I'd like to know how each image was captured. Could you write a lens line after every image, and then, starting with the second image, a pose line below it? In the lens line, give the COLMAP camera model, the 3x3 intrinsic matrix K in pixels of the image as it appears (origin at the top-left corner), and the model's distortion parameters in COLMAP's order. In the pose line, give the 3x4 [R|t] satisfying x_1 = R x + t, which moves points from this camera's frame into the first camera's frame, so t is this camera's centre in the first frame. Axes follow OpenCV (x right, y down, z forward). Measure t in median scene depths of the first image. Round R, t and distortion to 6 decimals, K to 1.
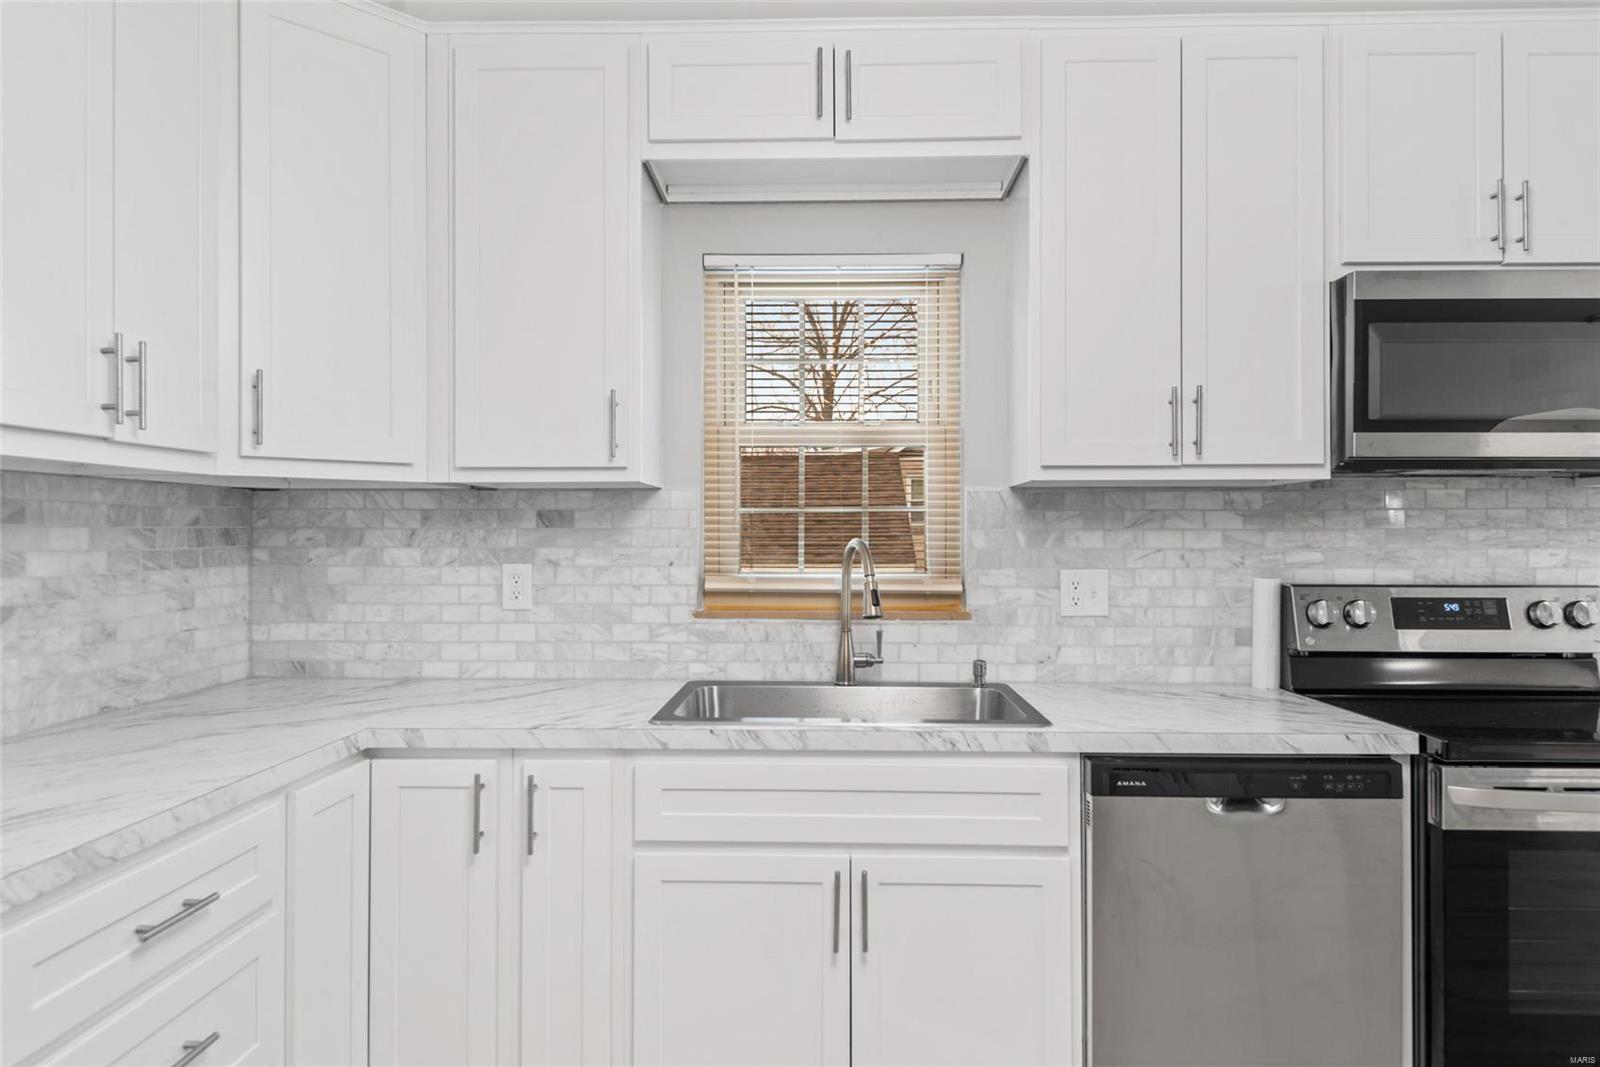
lens RADIAL K [[981.1, 0, 799.7], [0, 981.1, 533.5], [0, 0, 1]] dist [0.006157, 0.000986]
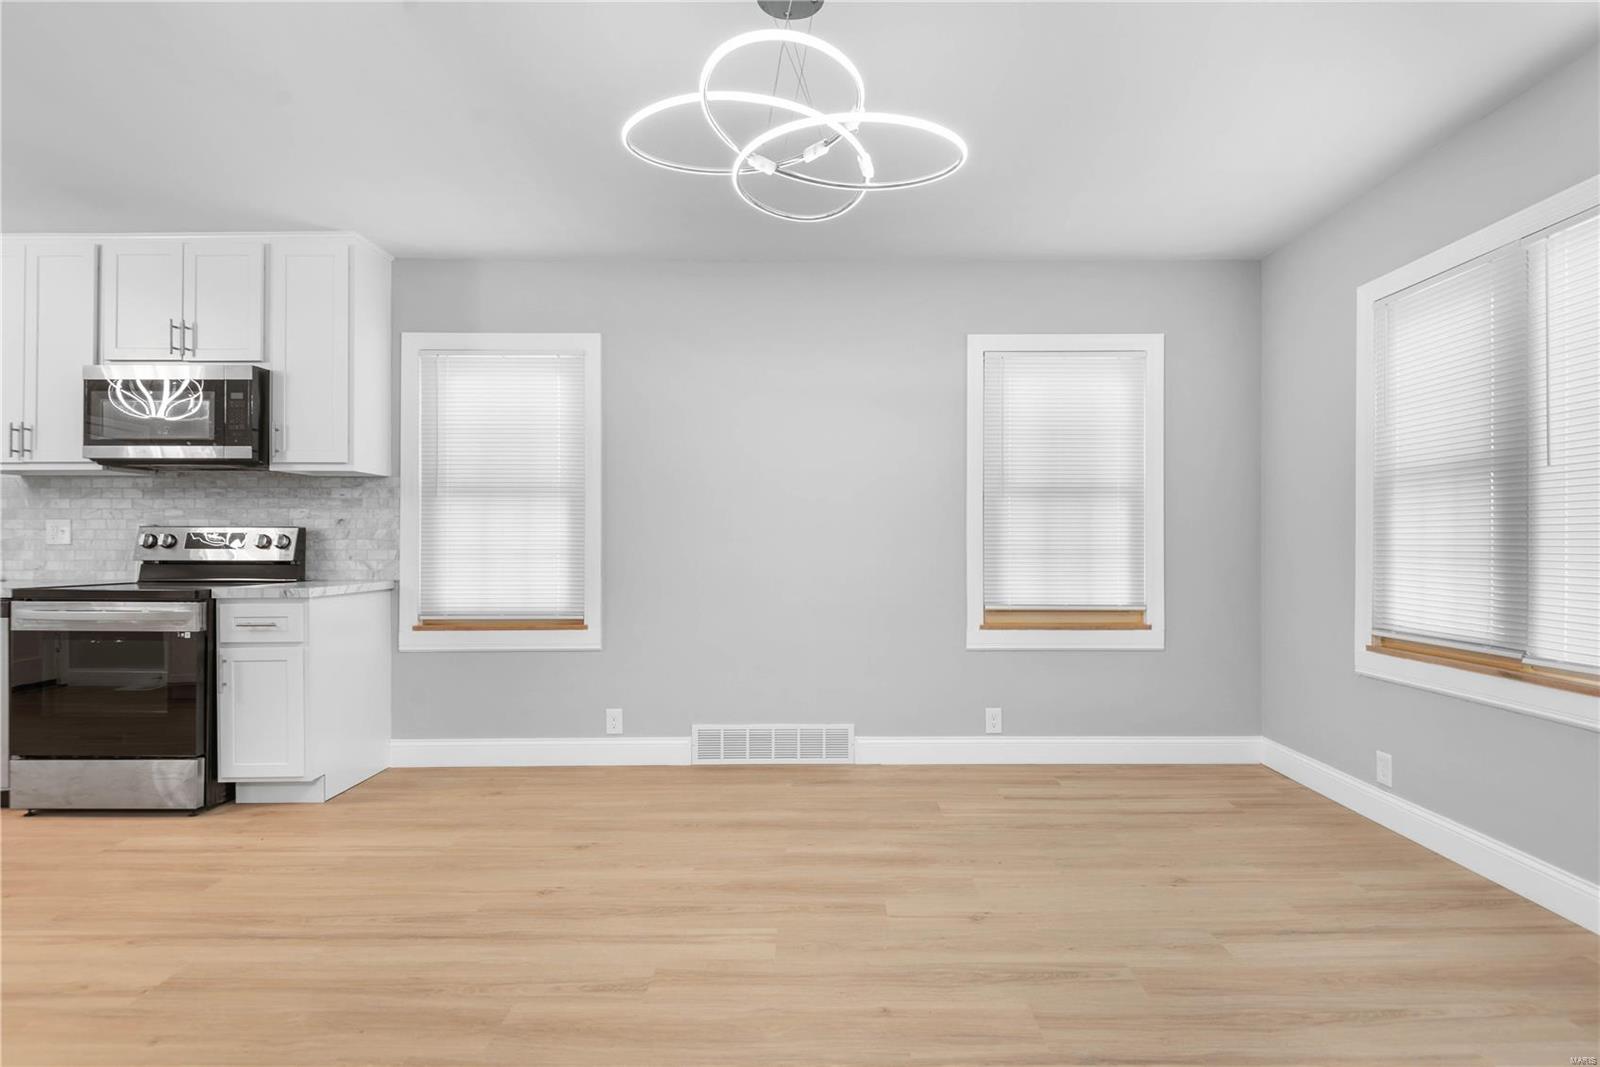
lens RADIAL K [[804.0, 0, 802.0], [0, 804.0, 533.6], [0, 0, 1]] dist [-0.003729, -0.001338]
pose [[0.999291, 0.000848, 0.037632, 1.658017], [-0.000656, 0.999987, -0.005101, 0.070534], [-0.037636, 0.005073, 0.999279, -0.581423]]
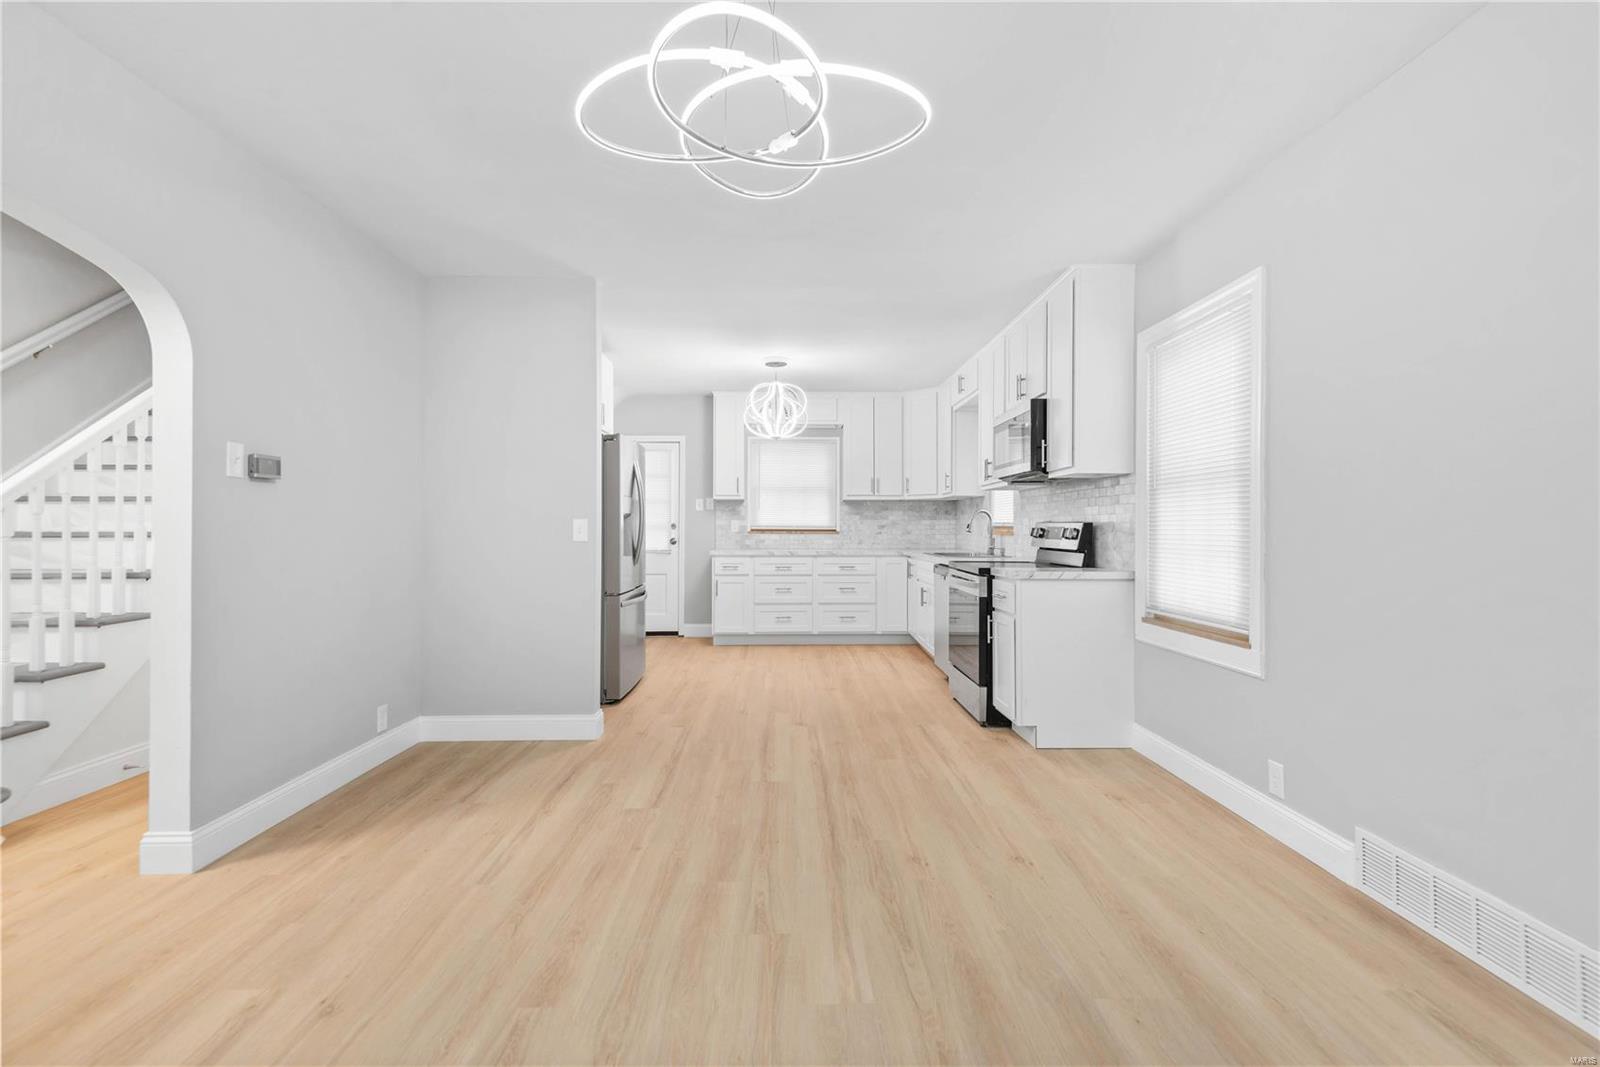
lens RADIAL K [[725.4, 0, 800.2], [0, 725.4, 529.0], [0, 0, 1]] dist [0.005532, -0.001222]
pose [[0.054822, 0.001531, -0.998495, 2.340417], [0.001623, 0.999997, 0.001622, 0.063767], [0.998495, -0.001710, 0.054820, 0.217369]]
